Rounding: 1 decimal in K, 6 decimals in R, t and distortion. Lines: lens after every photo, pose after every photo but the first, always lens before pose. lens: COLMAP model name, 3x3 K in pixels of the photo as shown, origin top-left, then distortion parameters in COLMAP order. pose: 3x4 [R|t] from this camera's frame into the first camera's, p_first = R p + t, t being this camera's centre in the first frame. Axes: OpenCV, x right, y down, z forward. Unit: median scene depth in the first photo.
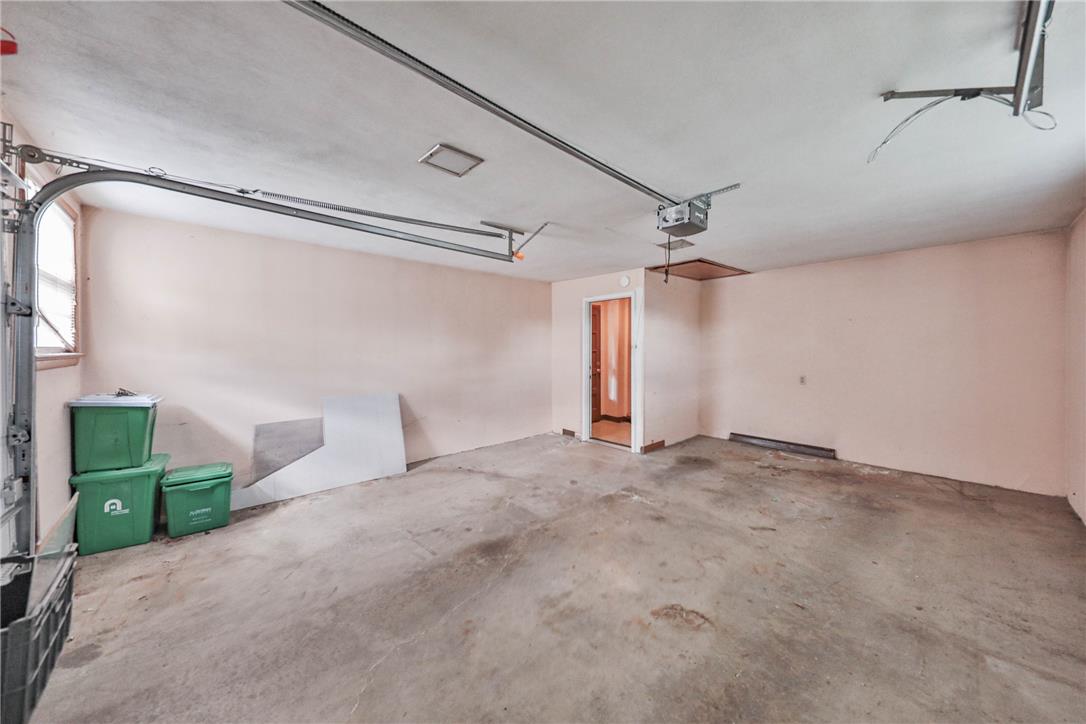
lens RADIAL K [[380.5, 0, 548.4], [0, 380.5, 357.5], [0, 0, 1]] dist [0.000428, -0.004223]
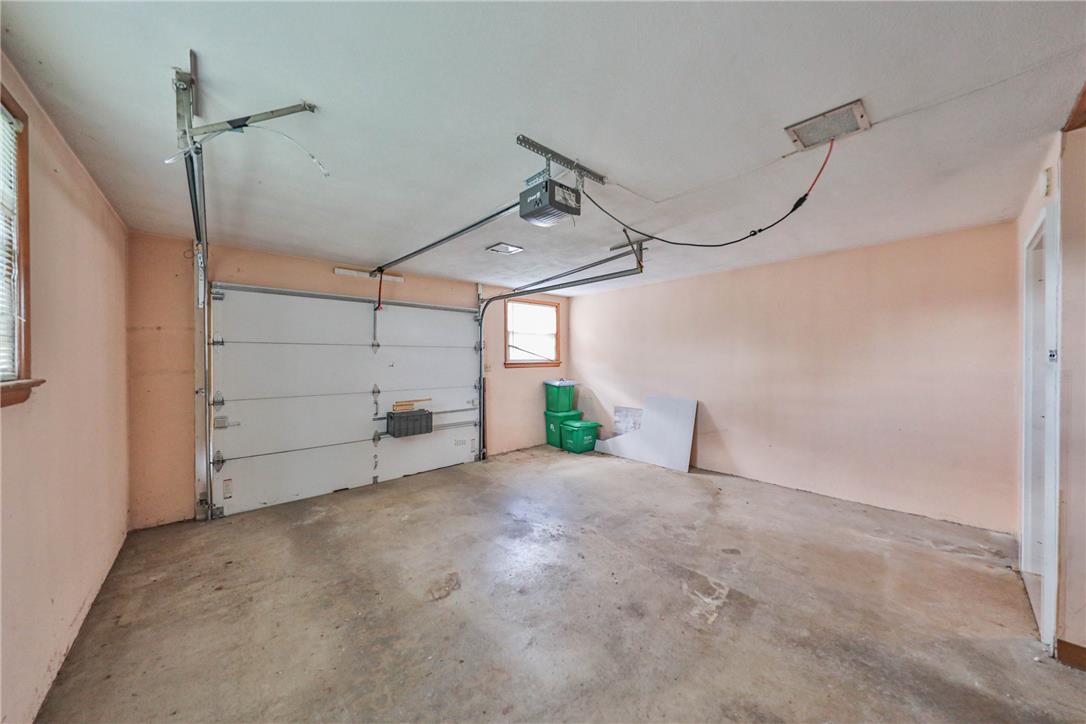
lens RADIAL K [[380.5, 0, 548.4], [0, 380.5, 357.5], [0, 0, 1]] dist [0.000428, -0.004223]
pose [[-0.014291, 0.005945, -0.999880, 0.885710], [-0.020571, 0.999769, 0.006238, -0.031514], [0.999686, 0.020658, -0.014165, 0.762584]]
